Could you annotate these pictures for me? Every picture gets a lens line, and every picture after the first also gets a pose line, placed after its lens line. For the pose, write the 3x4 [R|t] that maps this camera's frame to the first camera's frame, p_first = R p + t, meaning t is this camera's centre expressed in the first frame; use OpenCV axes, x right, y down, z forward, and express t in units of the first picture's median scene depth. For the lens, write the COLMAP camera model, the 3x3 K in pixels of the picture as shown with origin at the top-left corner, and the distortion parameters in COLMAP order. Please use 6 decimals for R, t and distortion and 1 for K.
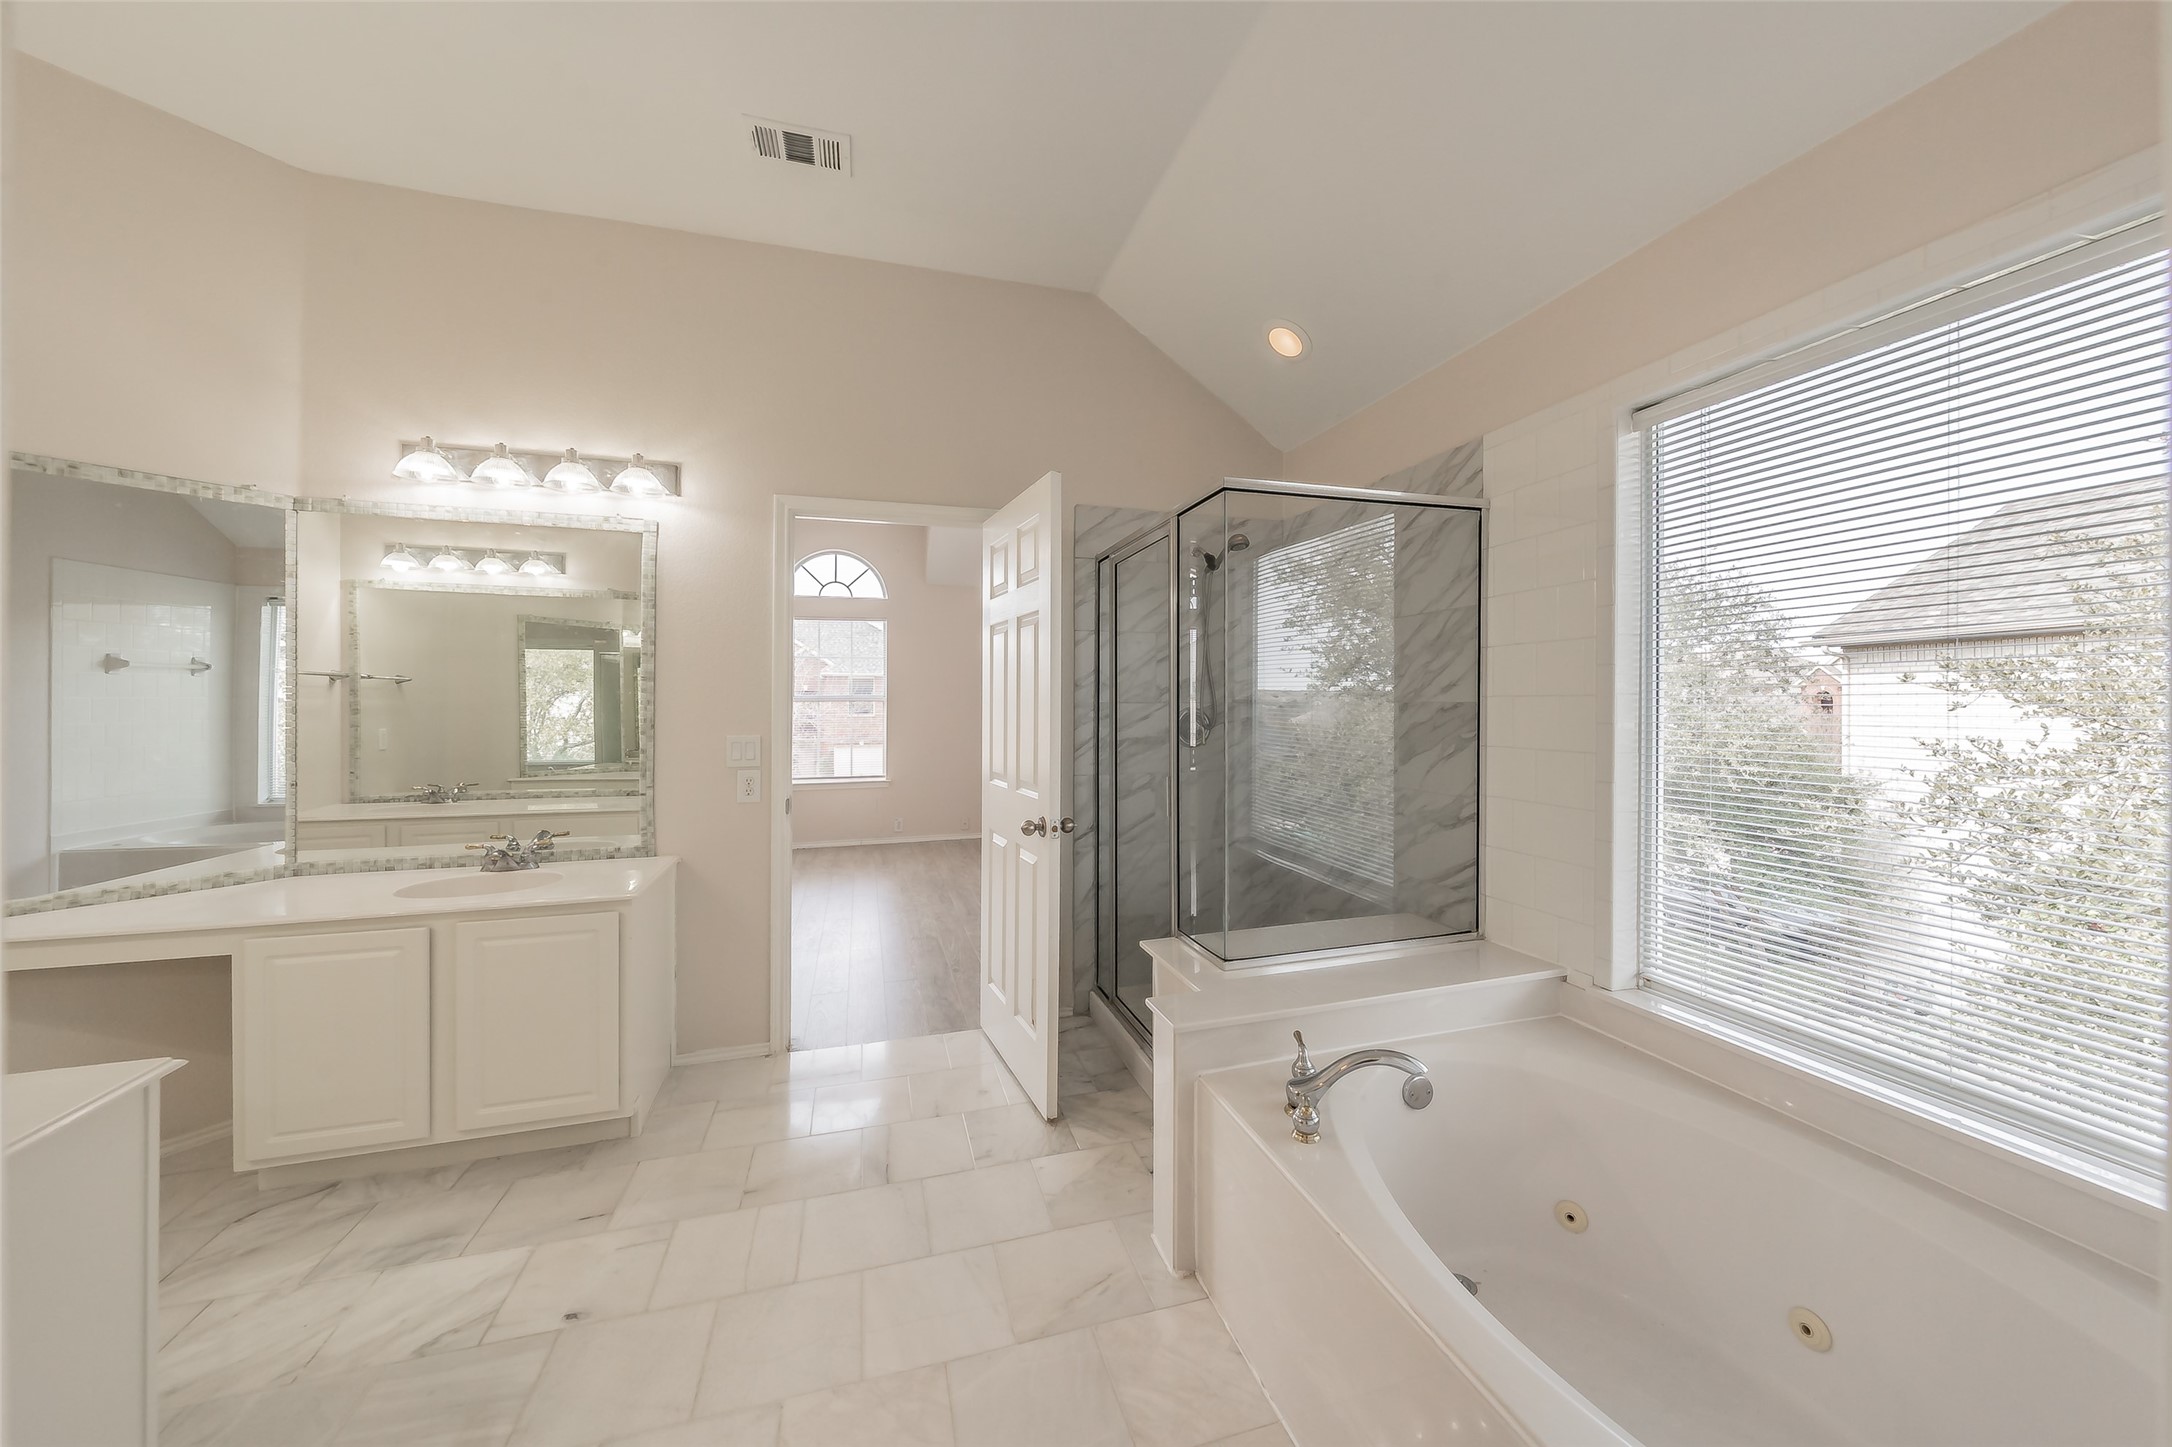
lens RADIAL K [[768.7, 0, 1092.2], [0, 768.7, 706.4], [0, 0, 1]] dist [0.004260, 0.000274]
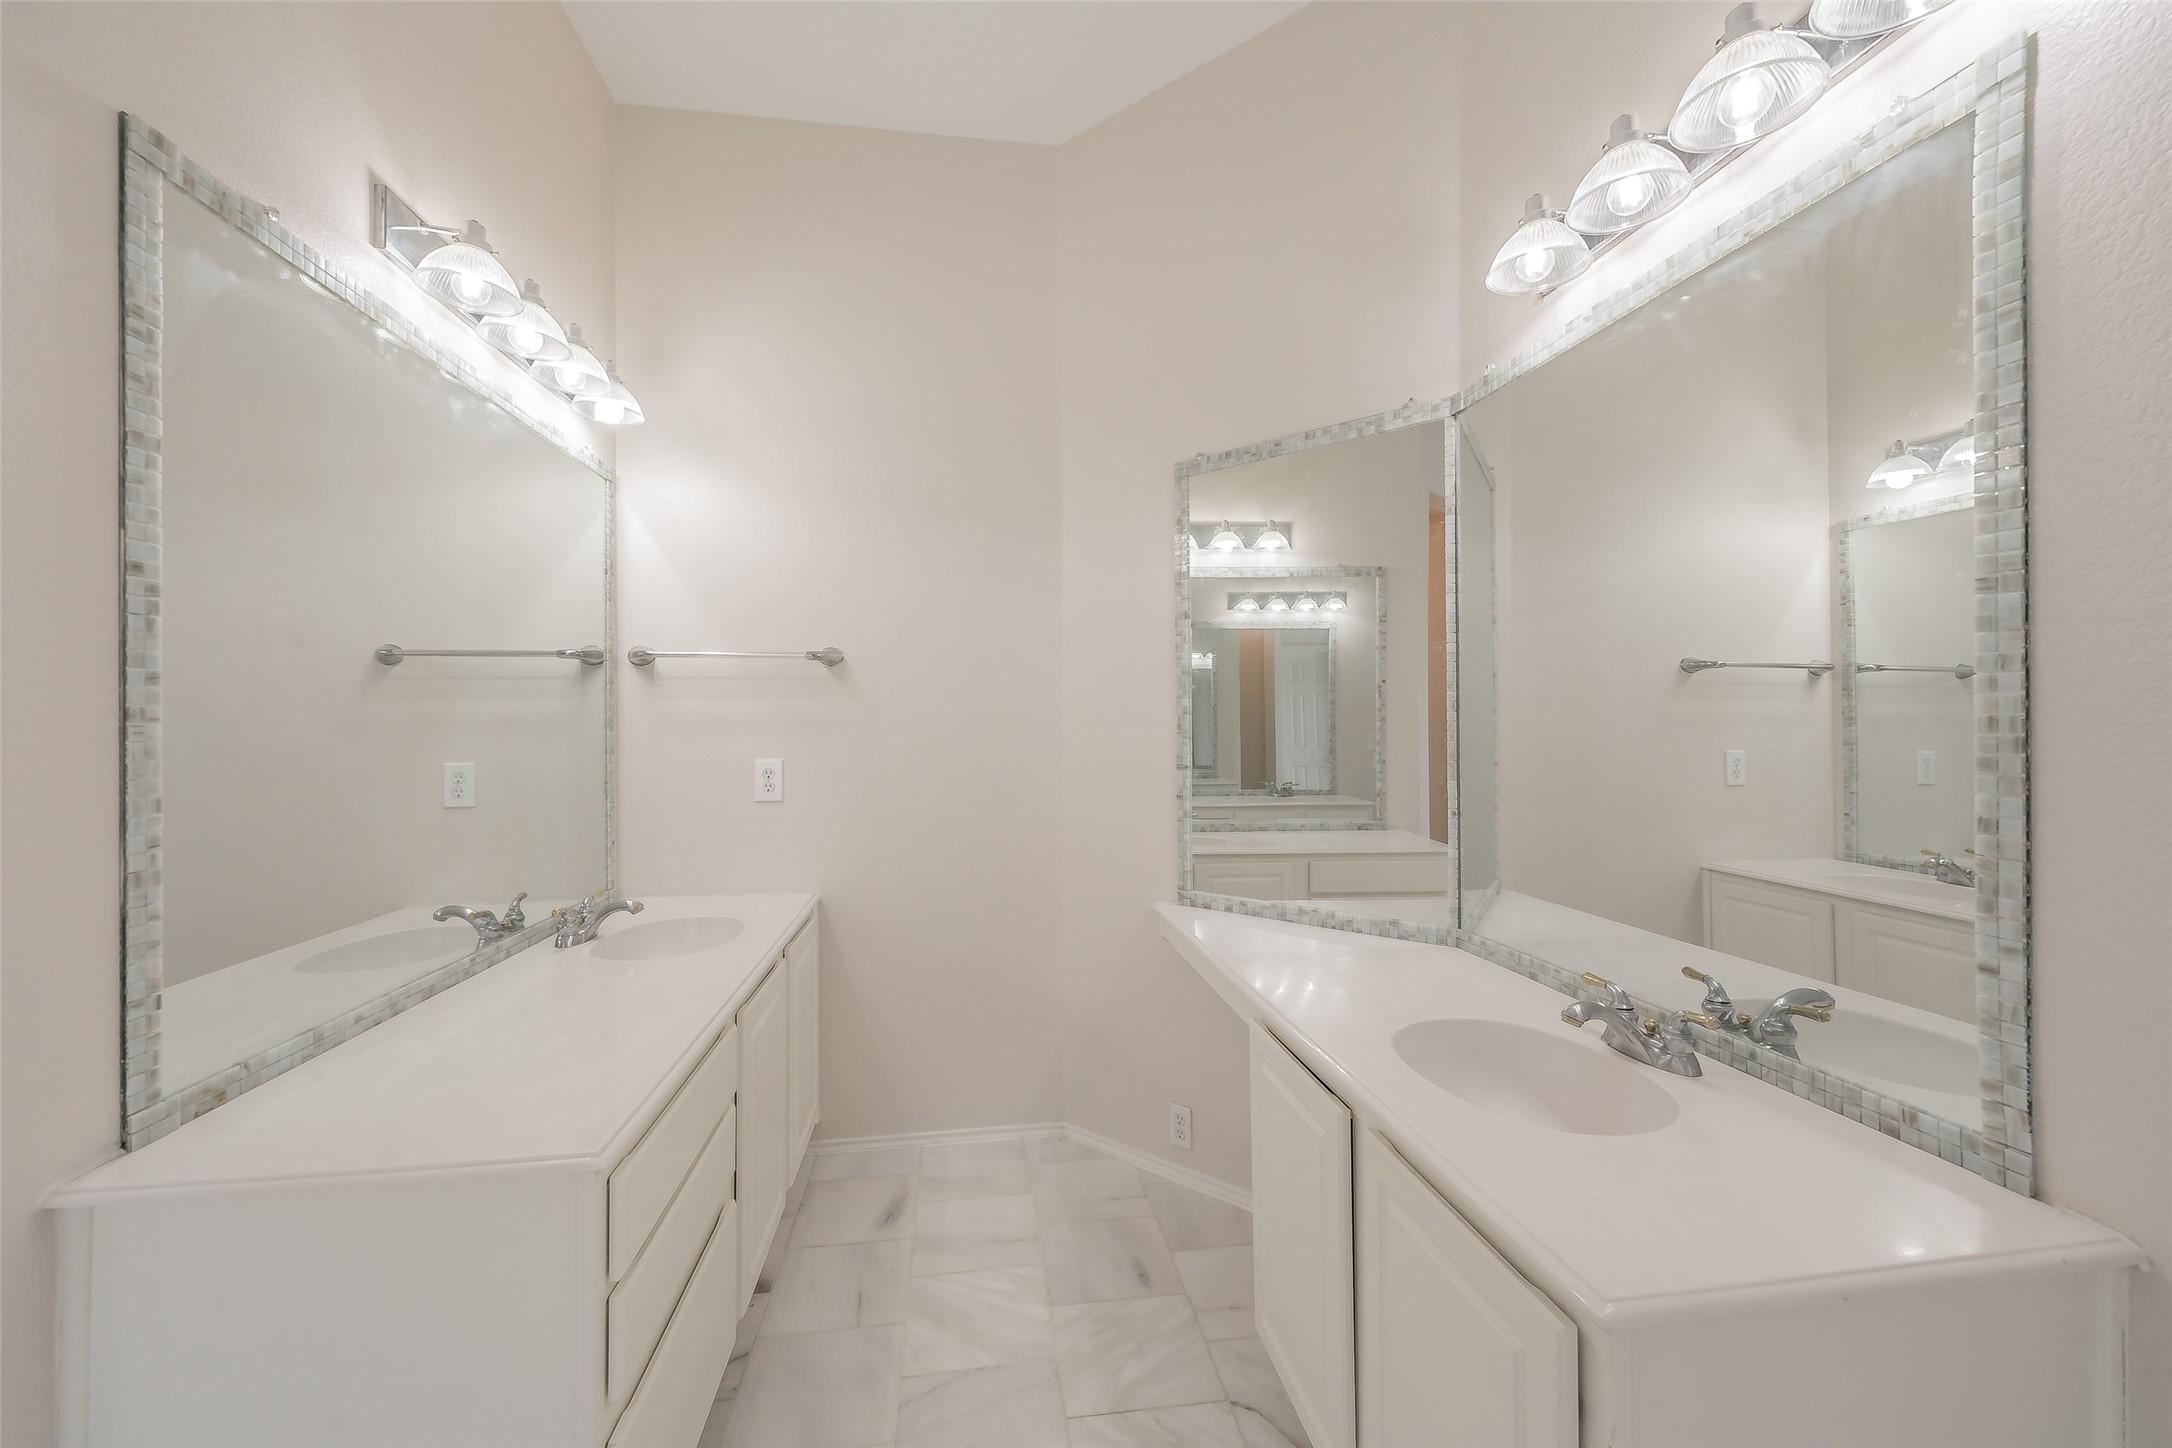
lens RADIAL K [[866.4, 0, 1087.3], [0, 866.4, 716.1], [0, 0, 1]] dist [0.000797, -0.000037]
pose [[-0.156186, -0.010786, -0.987669, -0.157446], [-0.007148, 0.999927, -0.009790, 0.017143], [0.987702, 0.005531, -0.156252, 0.577603]]
